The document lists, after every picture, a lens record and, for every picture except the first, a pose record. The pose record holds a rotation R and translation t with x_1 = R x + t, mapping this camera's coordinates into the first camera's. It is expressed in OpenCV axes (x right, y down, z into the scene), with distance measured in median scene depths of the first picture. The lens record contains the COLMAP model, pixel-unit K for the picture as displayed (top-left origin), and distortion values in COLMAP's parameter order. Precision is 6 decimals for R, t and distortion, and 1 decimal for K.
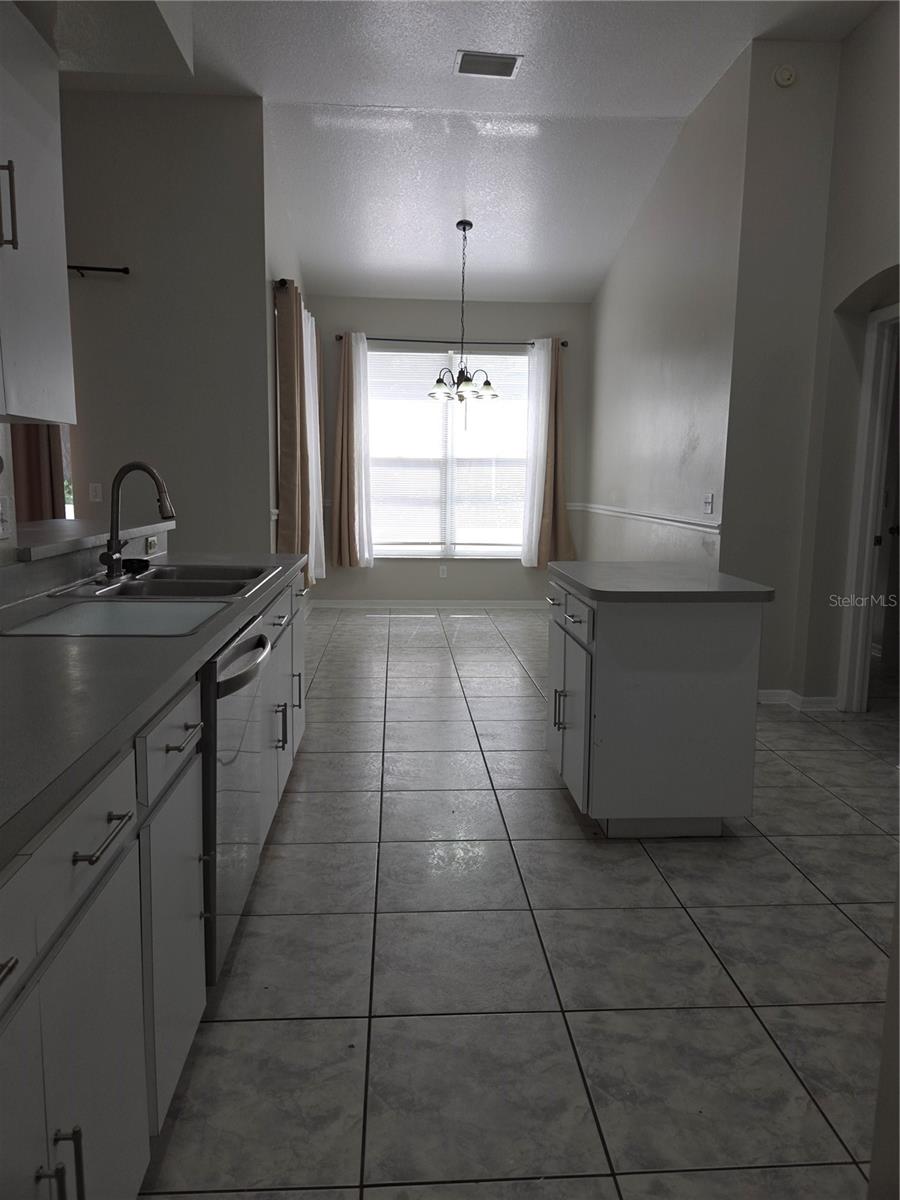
lens RADIAL K [[802.9, 0, 450.0], [0, 802.9, 600.0], [0, 0, 1]] dist [0.070187, -0.061079]
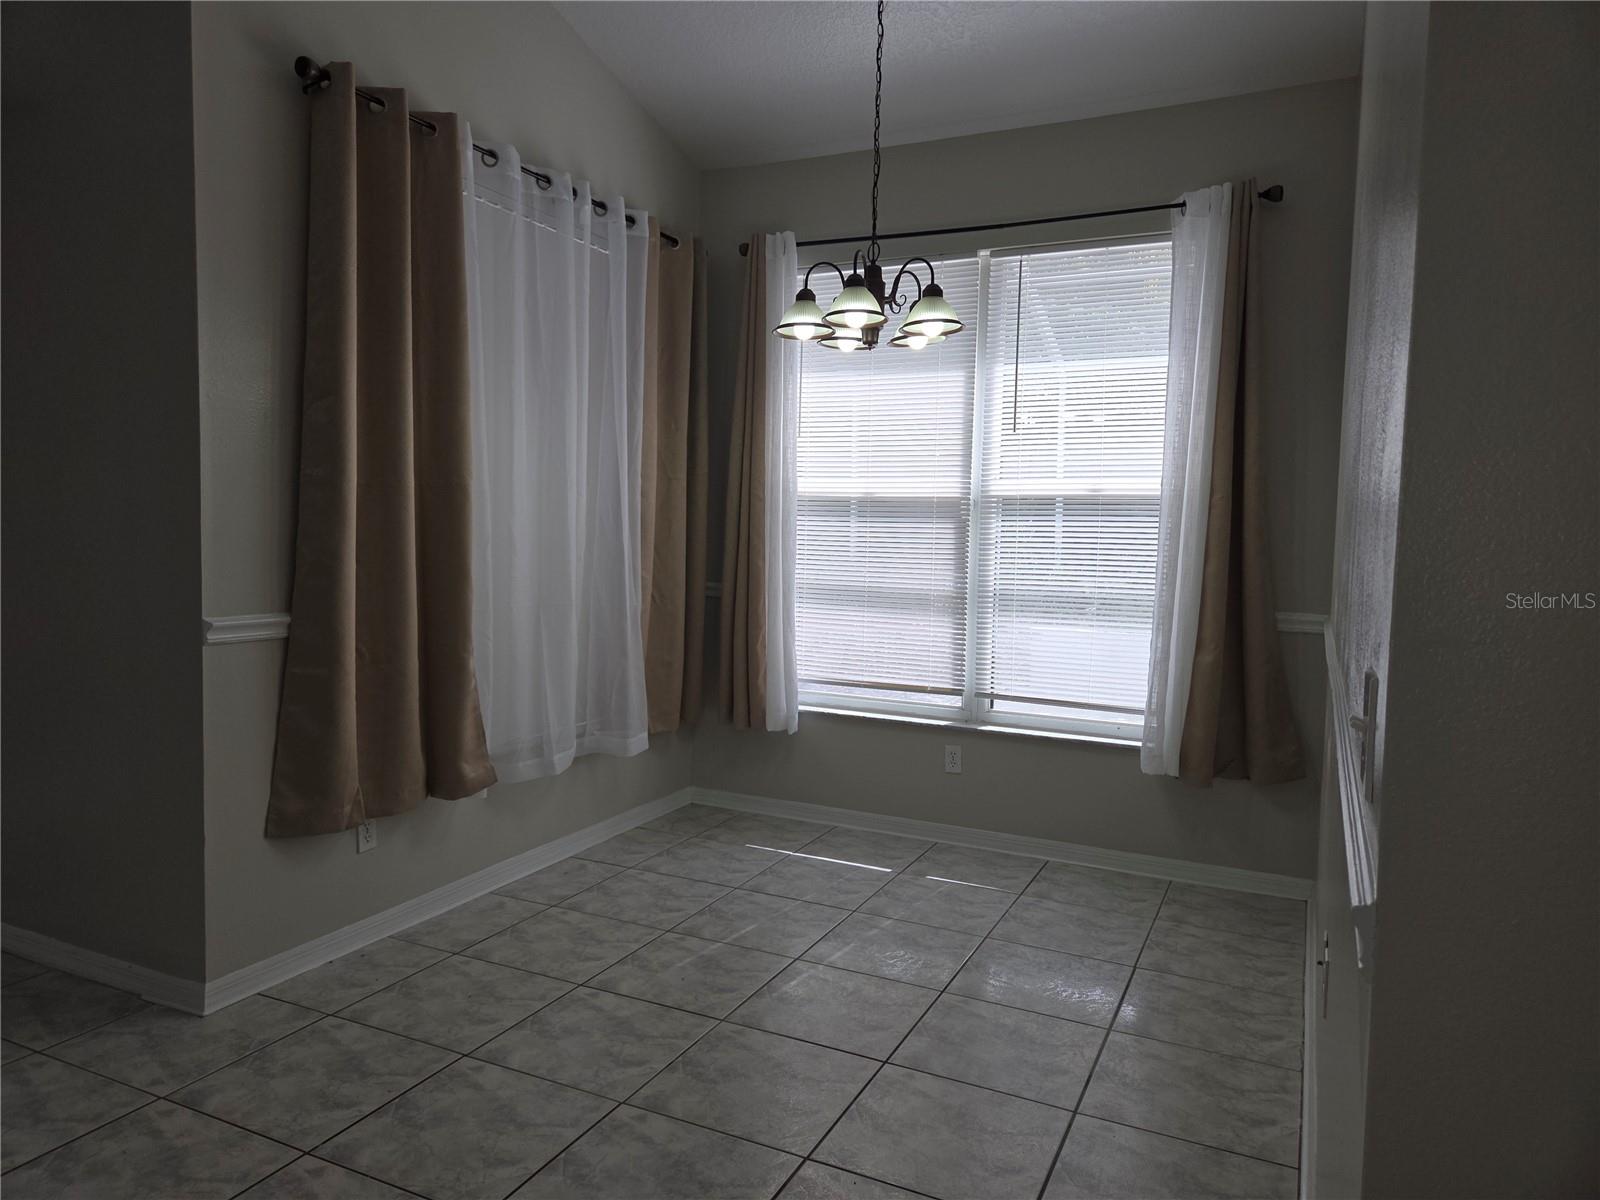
lens RADIAL K [[1070.5, 0, 788.9], [0, 1070.5, 596.1], [0, 0, 1]] dist [0.070187, -0.061079]
pose [[0.866911, 0.042102, -0.496682, 0.200119], [-0.088486, 0.993599, -0.070220, -0.074627], [0.490546, 0.104823, 0.865088, 0.461683]]
